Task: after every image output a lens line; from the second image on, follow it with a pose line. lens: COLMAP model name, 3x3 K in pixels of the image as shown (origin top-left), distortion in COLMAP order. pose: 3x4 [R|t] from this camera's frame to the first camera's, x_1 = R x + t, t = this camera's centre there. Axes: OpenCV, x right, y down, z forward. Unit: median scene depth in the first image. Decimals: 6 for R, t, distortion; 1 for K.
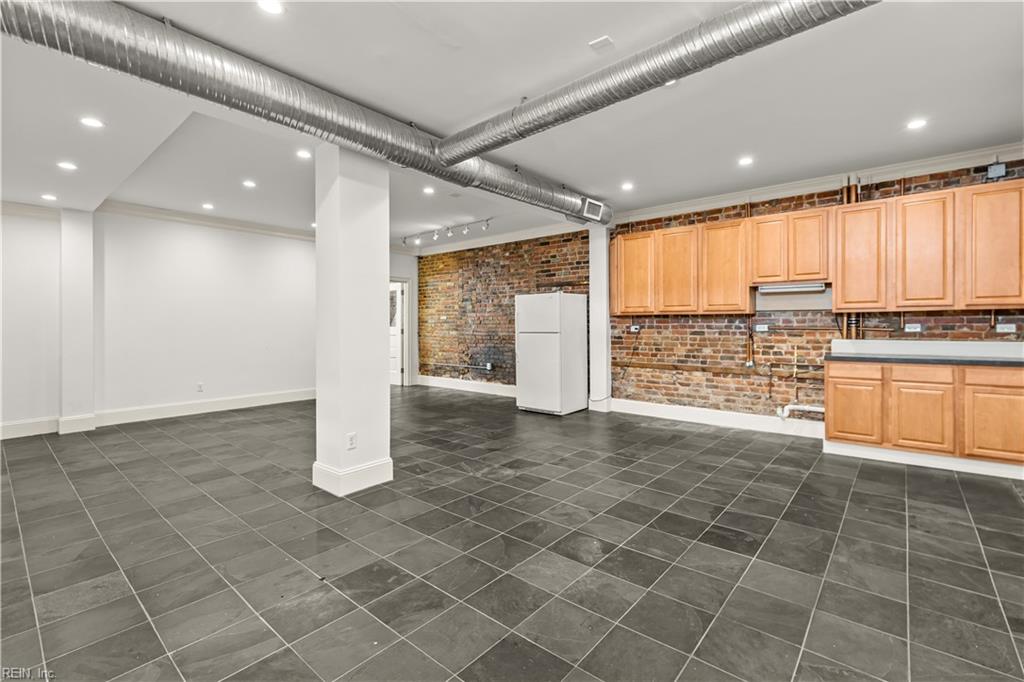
lens RADIAL K [[447.1, 0, 542.8], [0, 447.1, 328.0], [0, 0, 1]] dist [0.001721, -0.000123]
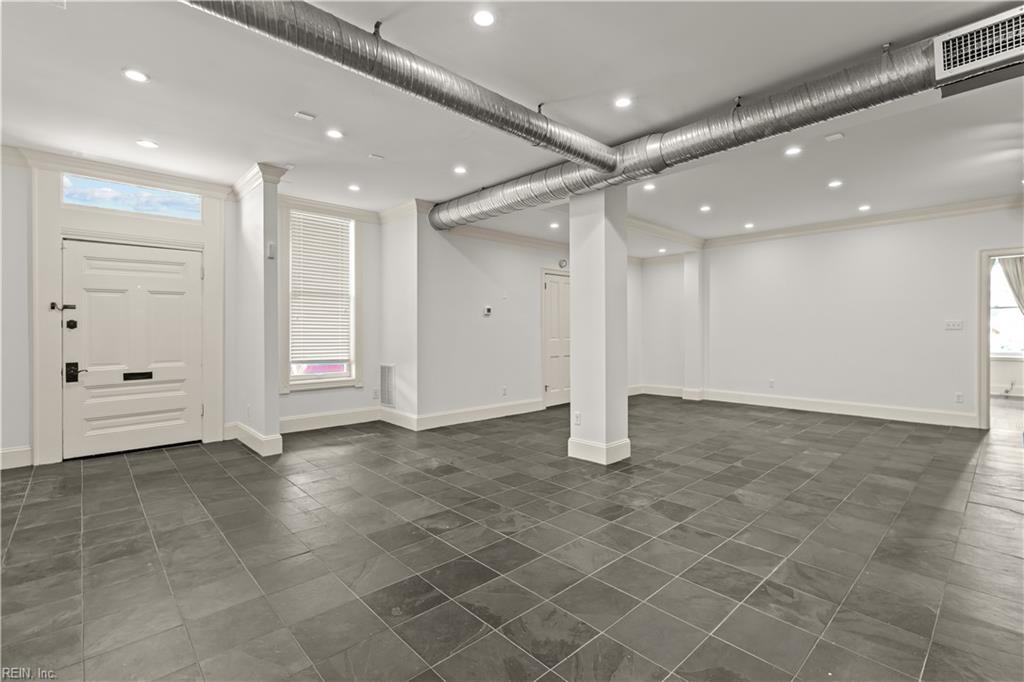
lens RADIAL K [[464.7, 0, 513.5], [0, 464.7, 334.4], [0, 0, 1]] dist [0.000912, 0.000095]
pose [[-0.143177, 0.012579, -0.989617, 0.962074], [-0.002901, 0.999910, 0.013130, -0.009509], [0.989693, 0.004751, -0.143128, 1.039301]]
